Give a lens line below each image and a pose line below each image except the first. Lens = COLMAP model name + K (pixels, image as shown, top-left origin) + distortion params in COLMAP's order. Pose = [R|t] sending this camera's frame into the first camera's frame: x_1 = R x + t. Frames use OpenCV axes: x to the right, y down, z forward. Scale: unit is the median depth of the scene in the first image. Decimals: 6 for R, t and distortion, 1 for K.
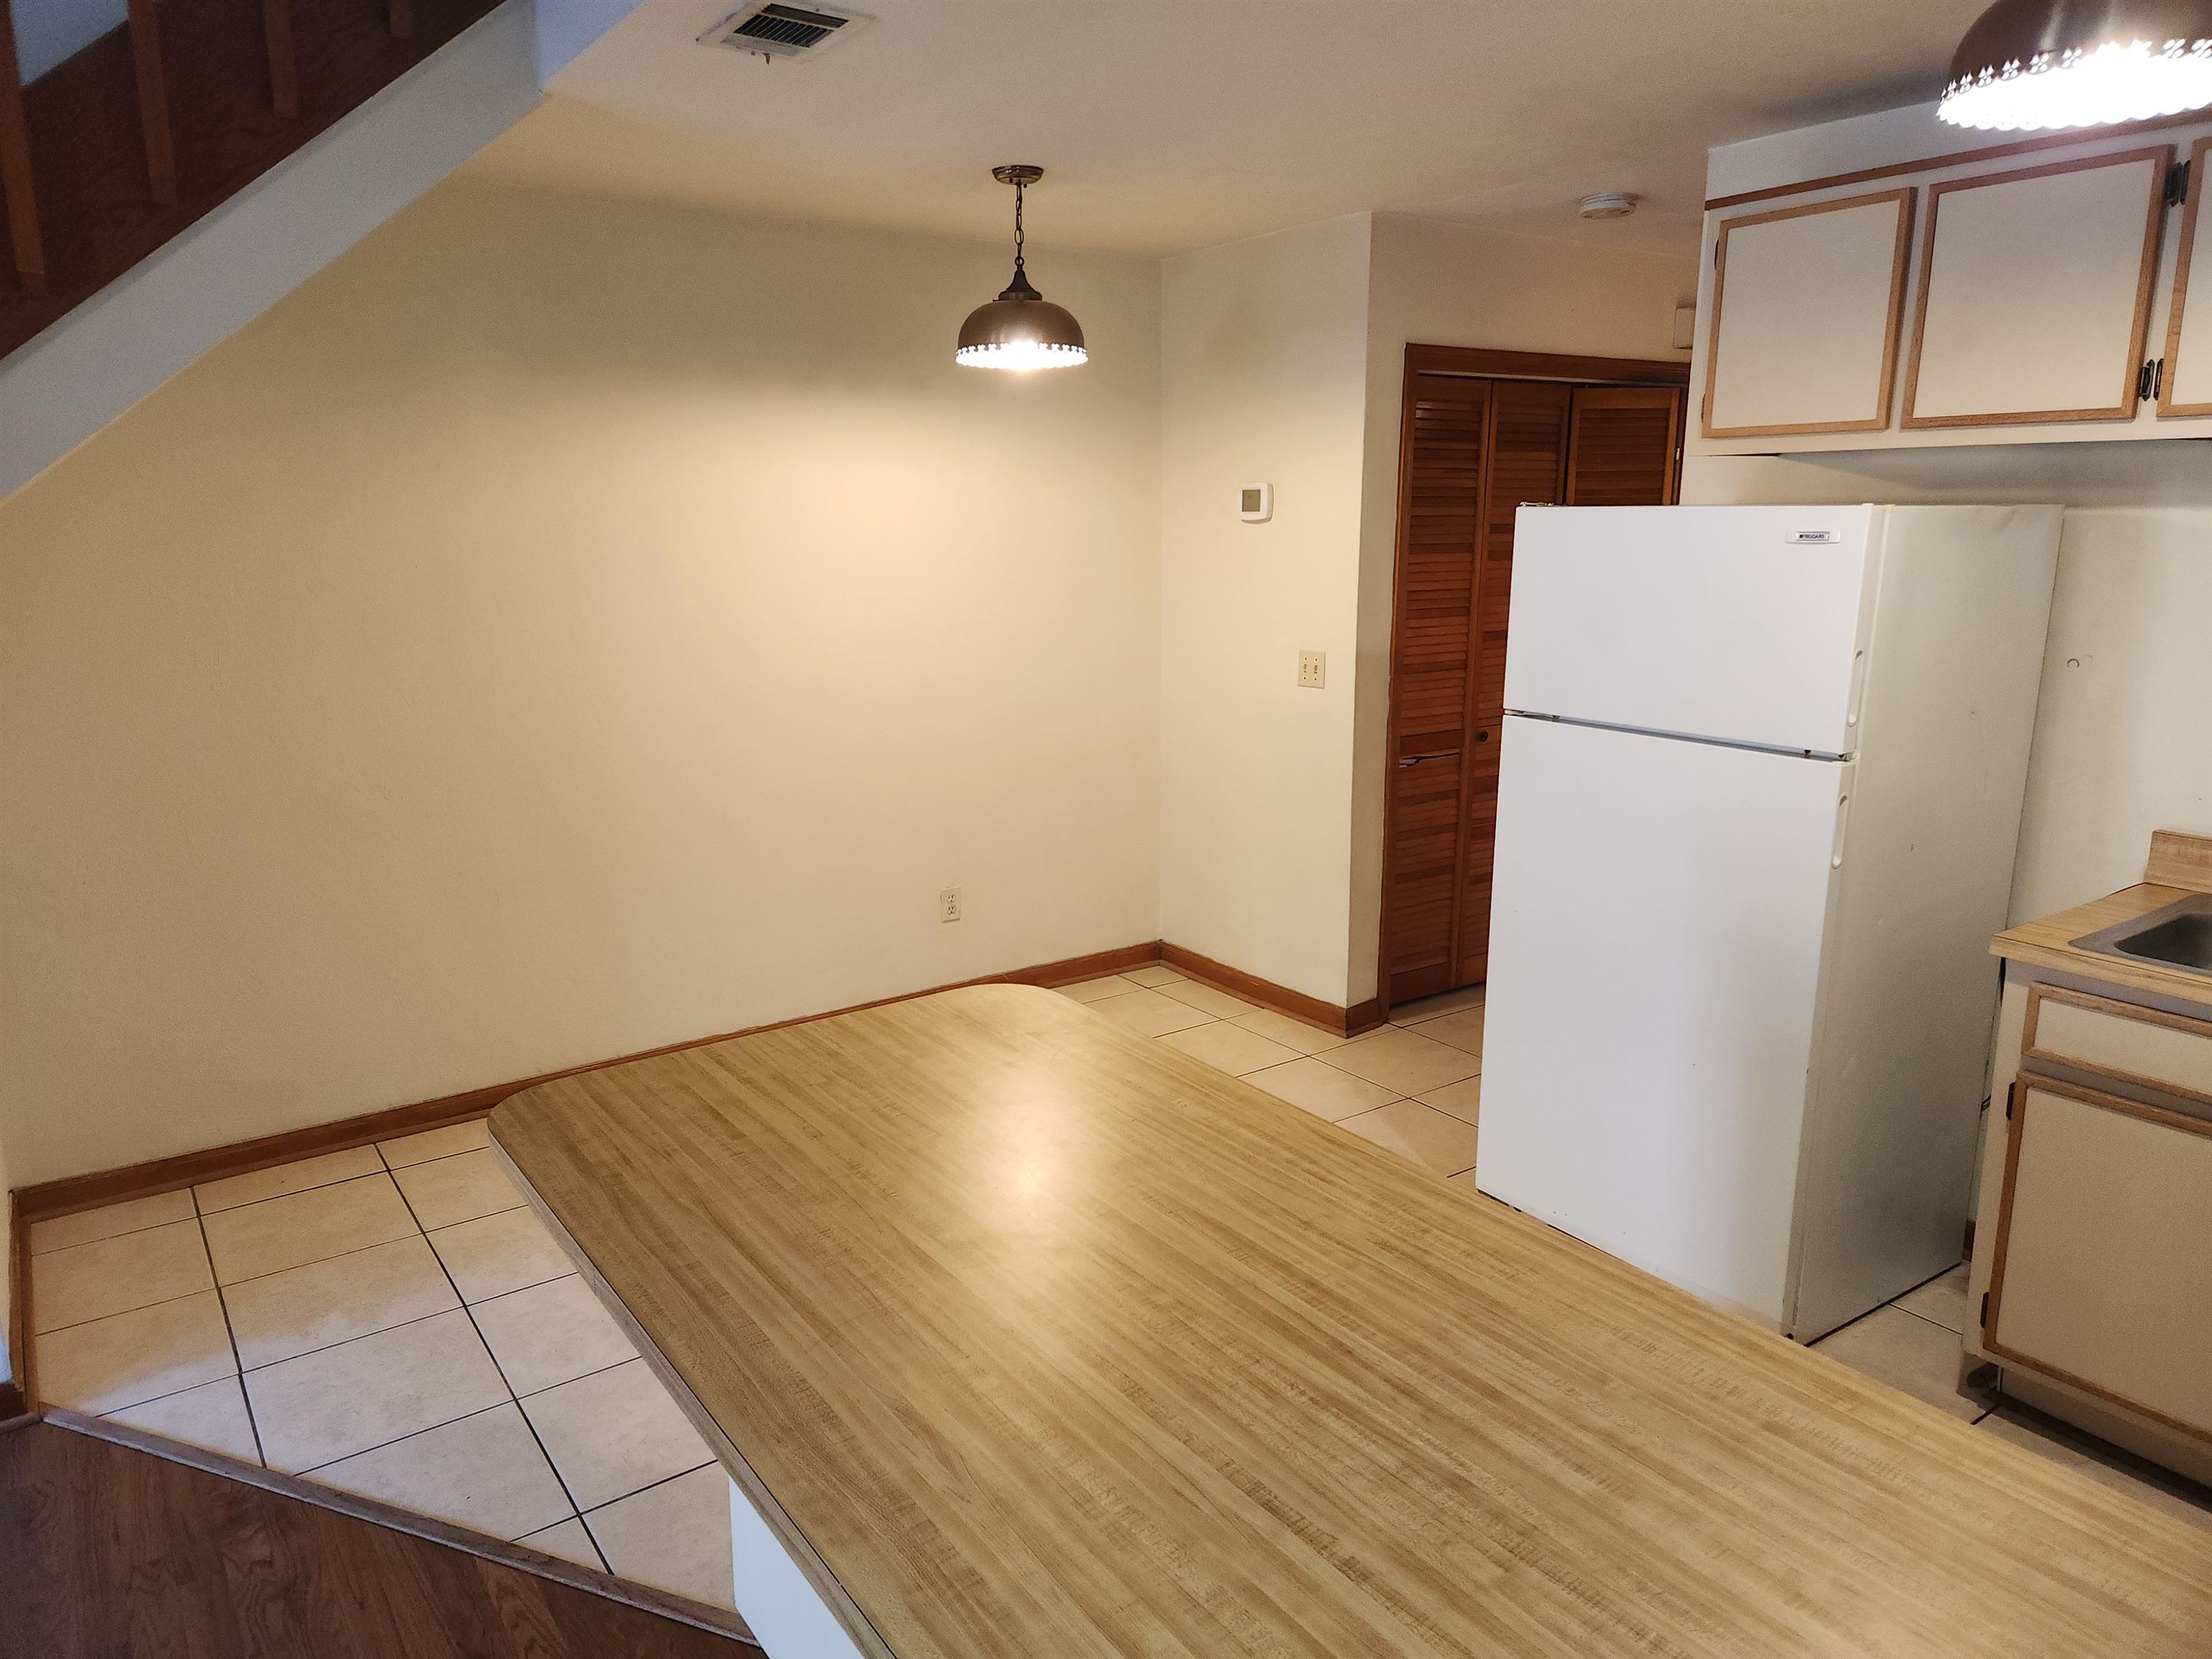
lens RADIAL K [[1468.0, 0, 1090.9], [0, 1468.0, 827.2], [0, 0, 1]] dist [0.085666, -0.069507]
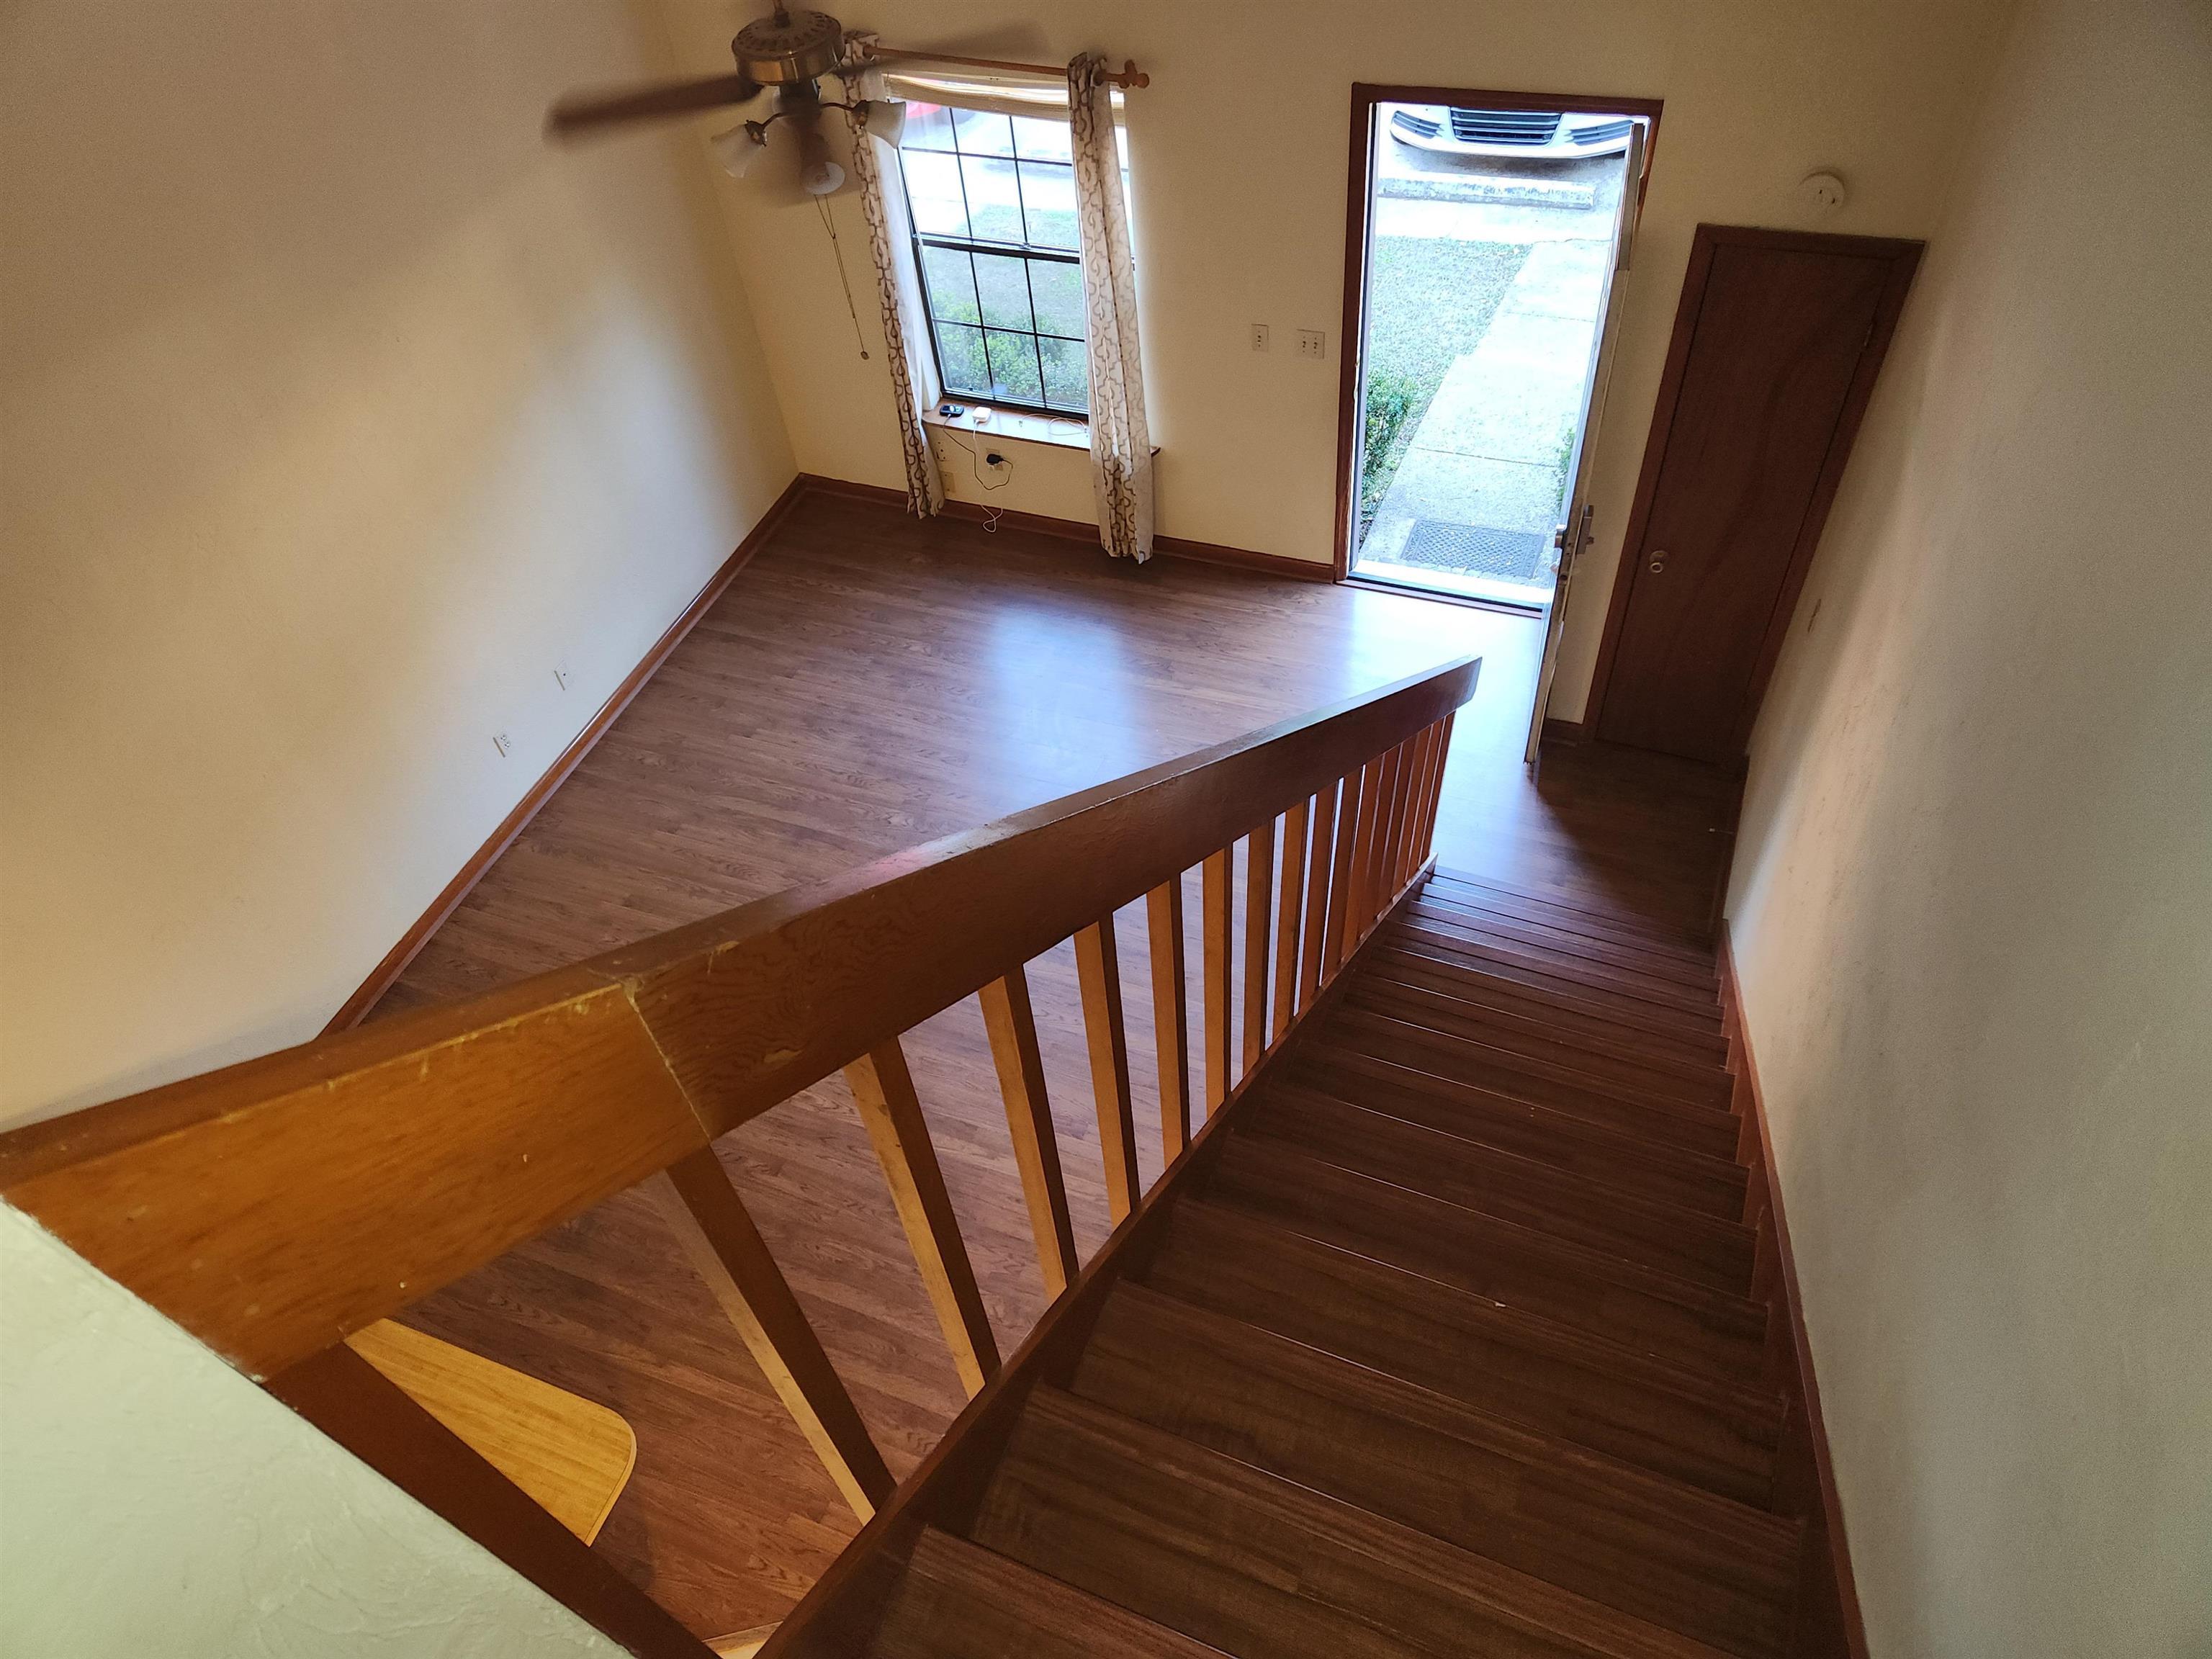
lens RADIAL K [[1468.0, 0, 1085.7], [0, 1468.0, 837.7], [0, 0, 1]] dist [0.085666, -0.069507]
pose [[-0.838376, 0.465317, -0.283911, -0.840999], [-0.009893, 0.507774, 0.861434, -2.191570], [0.545002, 0.725014, -0.421102, 1.896784]]
